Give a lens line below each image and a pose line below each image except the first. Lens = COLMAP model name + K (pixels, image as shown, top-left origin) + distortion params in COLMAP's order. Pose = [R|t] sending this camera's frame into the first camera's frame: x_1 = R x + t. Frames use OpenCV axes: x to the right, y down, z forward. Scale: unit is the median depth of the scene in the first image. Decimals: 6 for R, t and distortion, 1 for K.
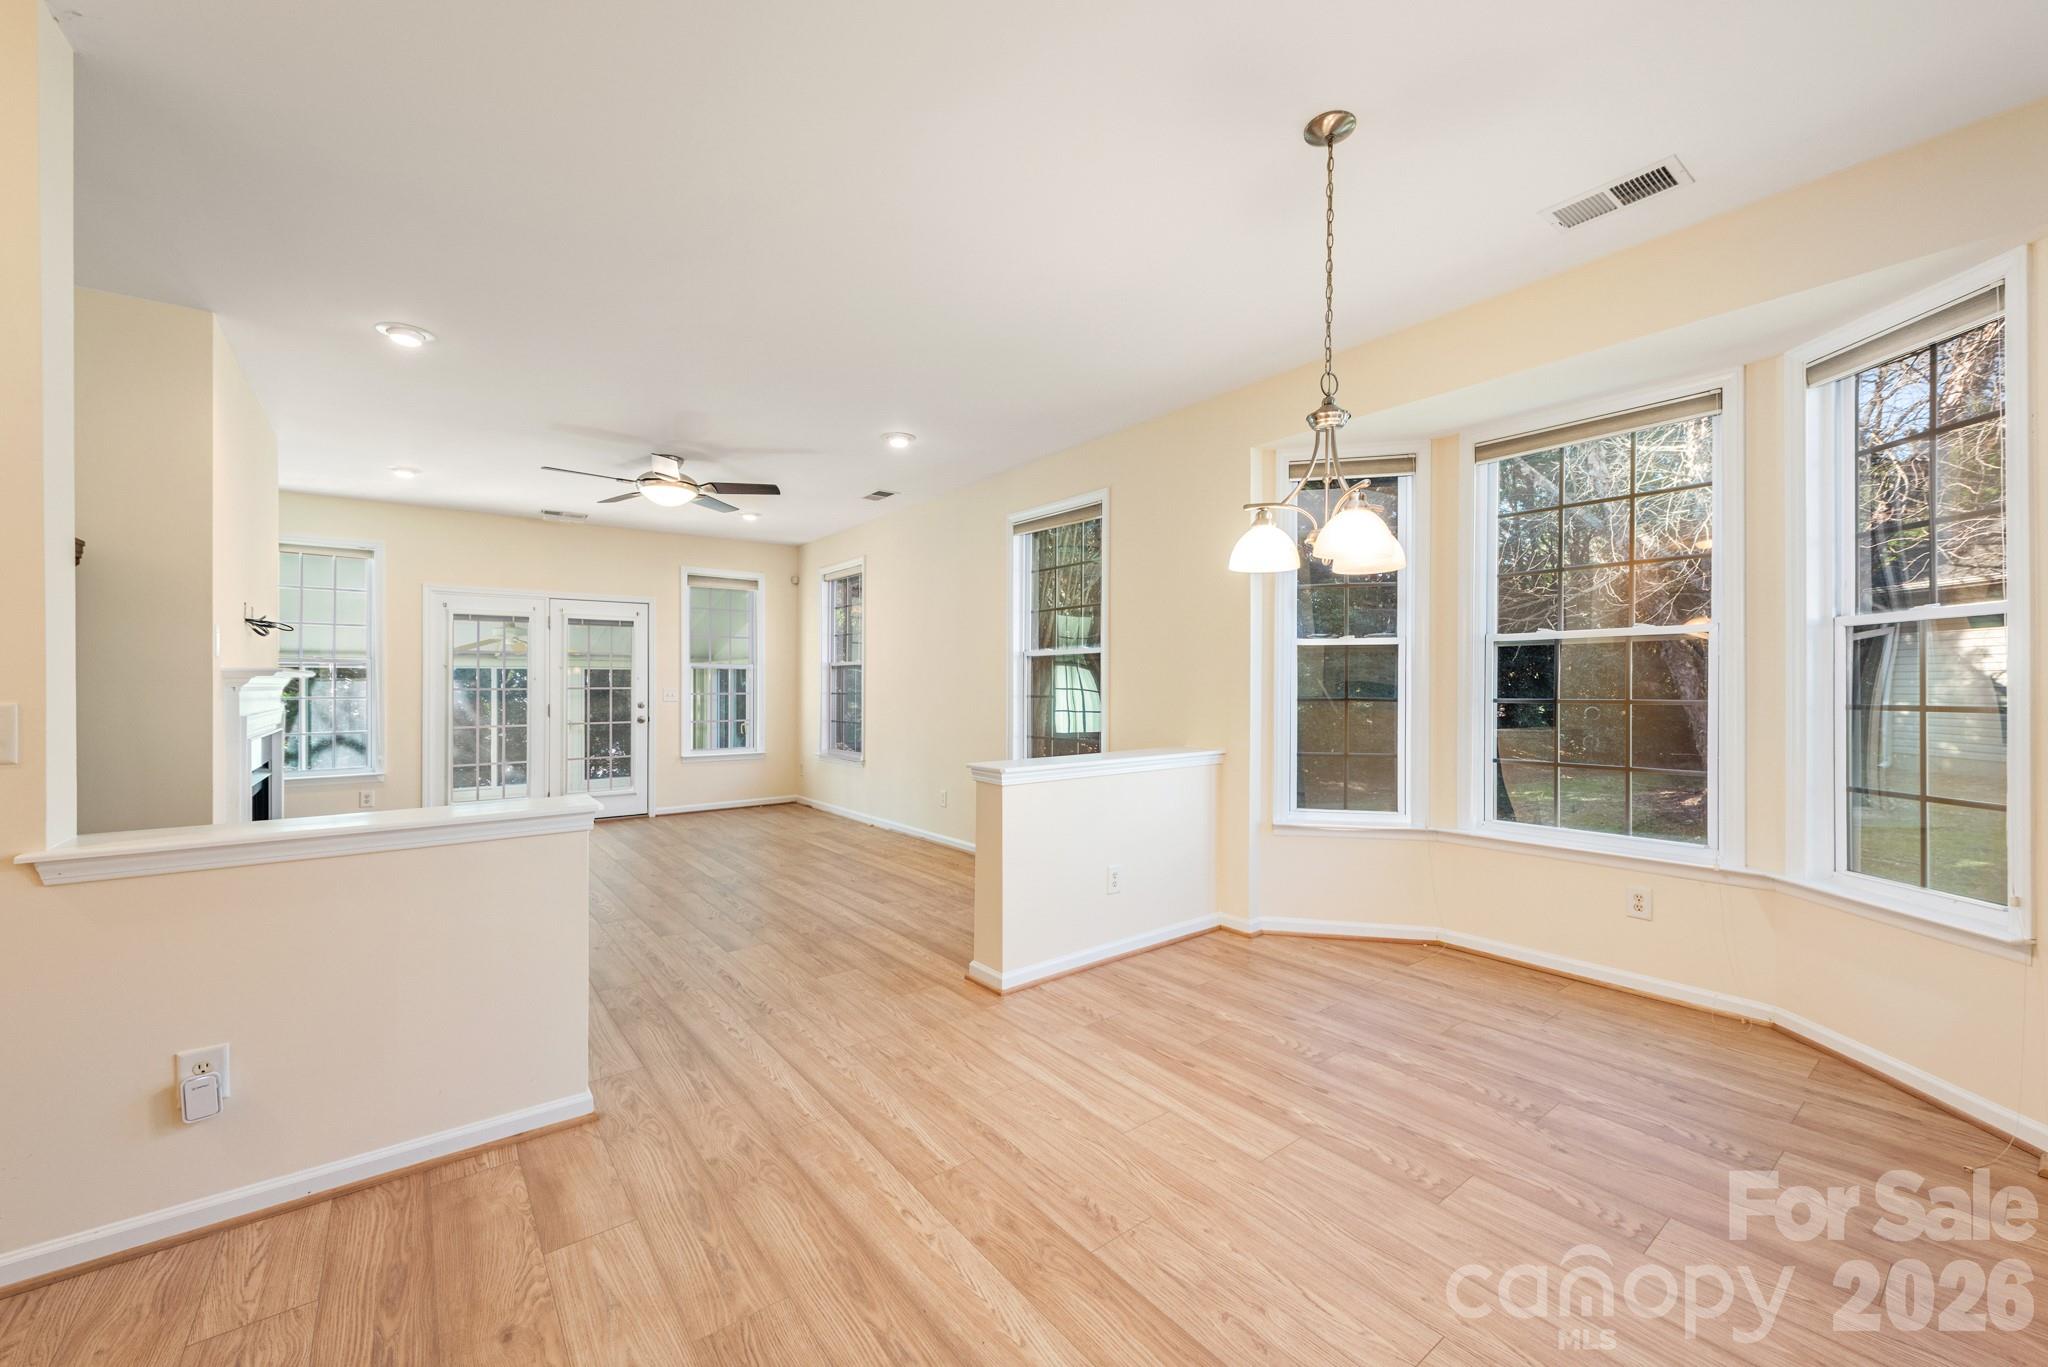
lens RADIAL K [[800.2, 0, 1035.4], [0, 800.2, 680.9], [0, 0, 1]] dist [0.011663, -0.004024]
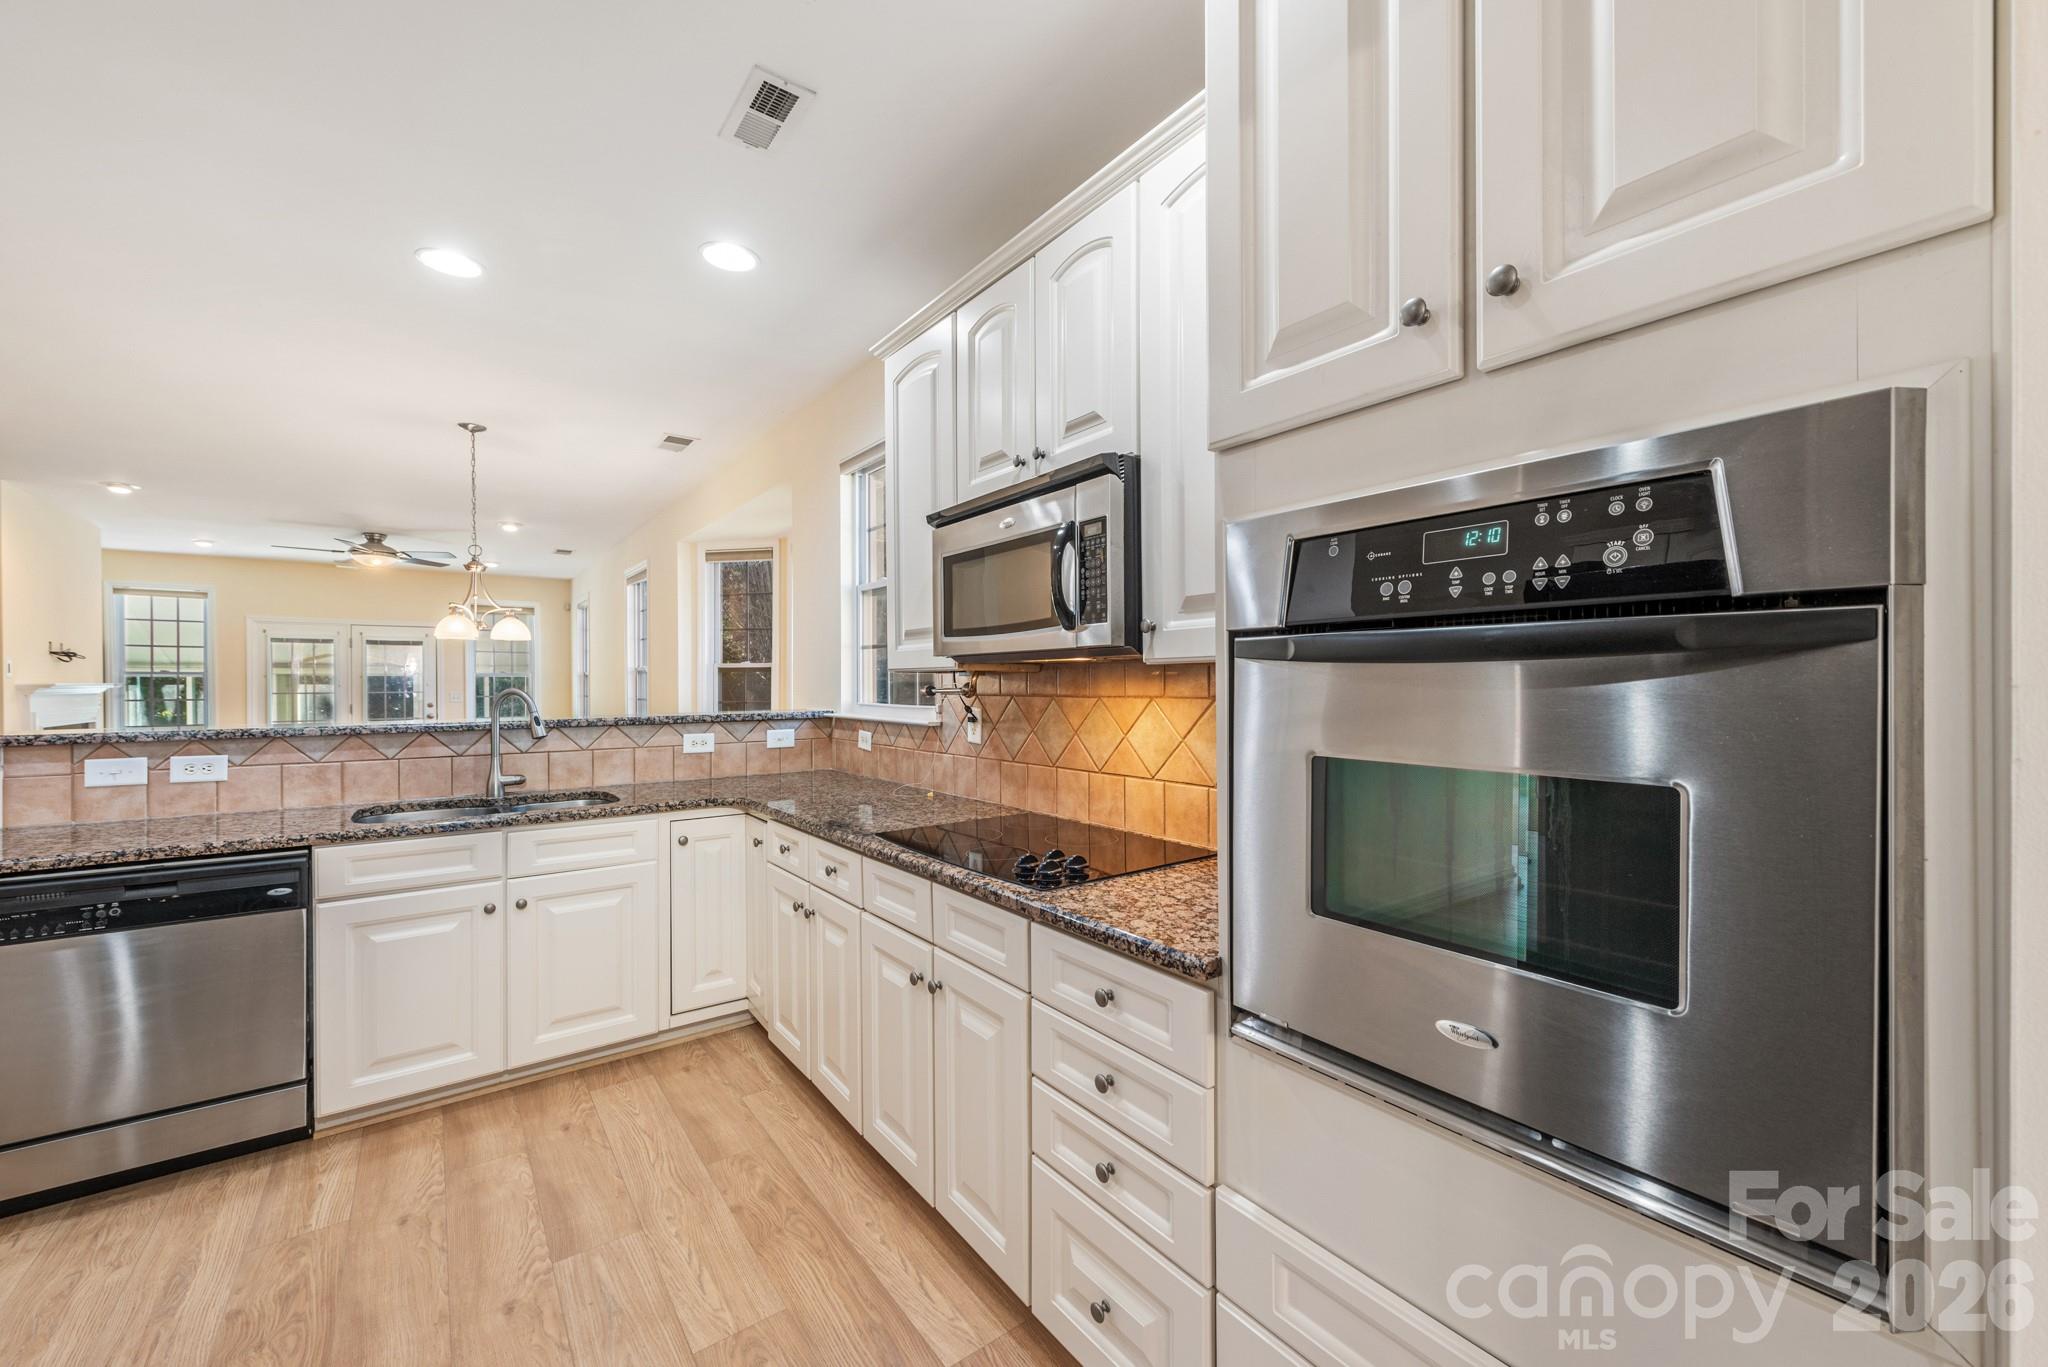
lens RADIAL K [[798.3, 0, 1033.3], [0, 798.3, 688.2], [0, 0, 1]] dist [0.013038, -0.004083]
pose [[0.999869, -0.000416, -0.016200, 1.331627], [0.000582, 0.999947, 0.010267, -0.027545], [0.016195, -0.010275, 0.999816, -0.754938]]
